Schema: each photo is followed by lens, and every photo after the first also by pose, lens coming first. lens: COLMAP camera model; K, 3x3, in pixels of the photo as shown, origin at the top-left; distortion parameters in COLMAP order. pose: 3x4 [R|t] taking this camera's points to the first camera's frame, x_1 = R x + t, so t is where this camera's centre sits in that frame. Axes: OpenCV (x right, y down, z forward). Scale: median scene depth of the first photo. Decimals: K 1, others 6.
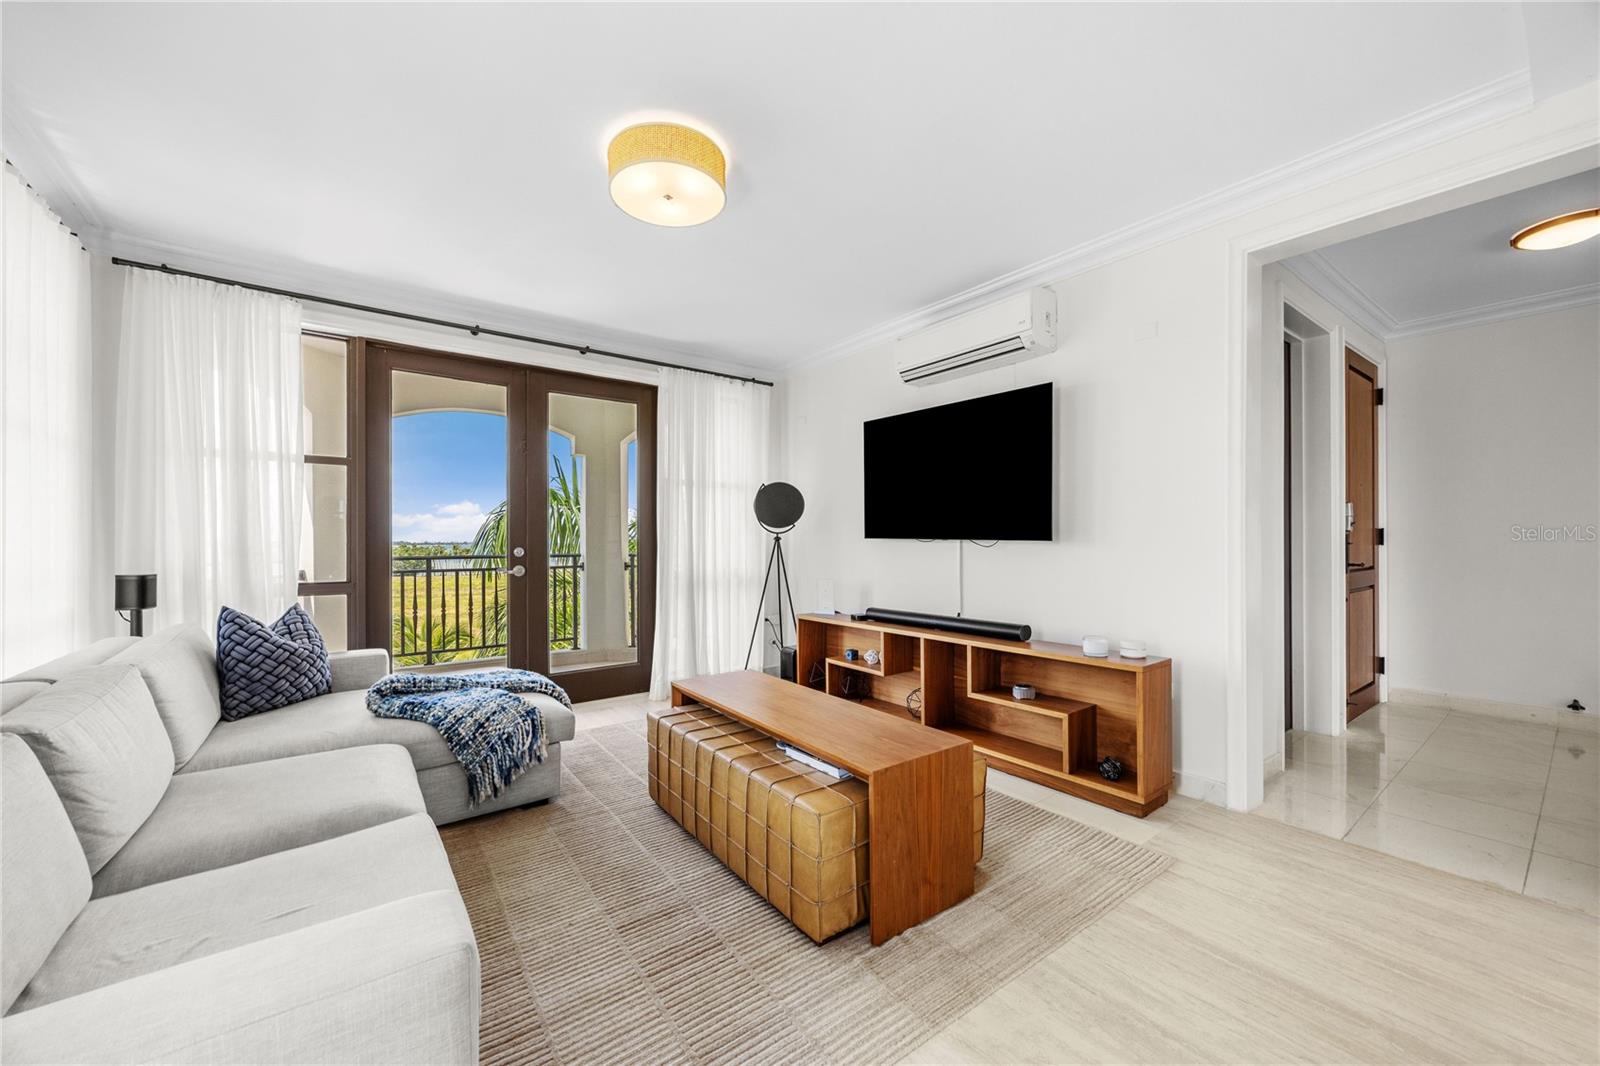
lens RADIAL K [[632.7, 0, 815.9], [0, 632.7, 540.5], [0, 0, 1]] dist [0.000708, -0.000048]
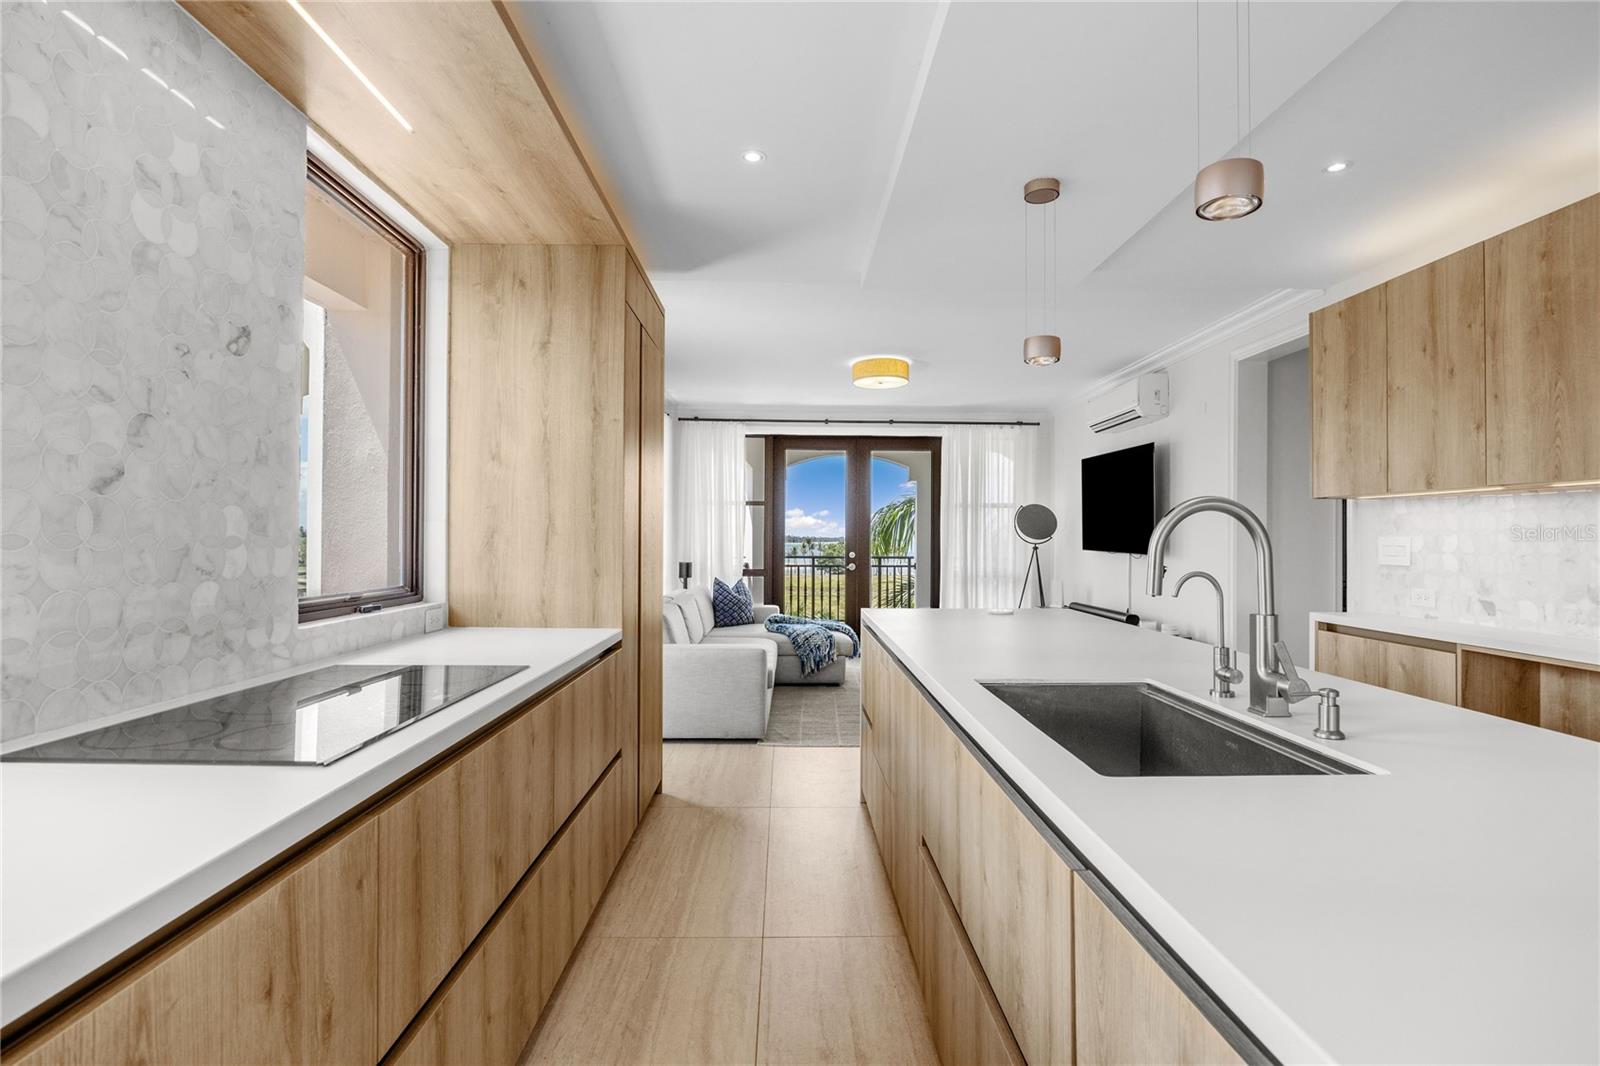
lens RADIAL K [[857.7, 0, 795.6], [0, 857.7, 530.1], [0, 0, 1]] dist [-0.000821, -0.001221]
pose [[0.799503, 0.003097, -0.600654, 0.851480], [-0.007481, 0.999960, -0.004802, -0.038702], [0.600615, 0.008333, 0.799495, -0.961586]]
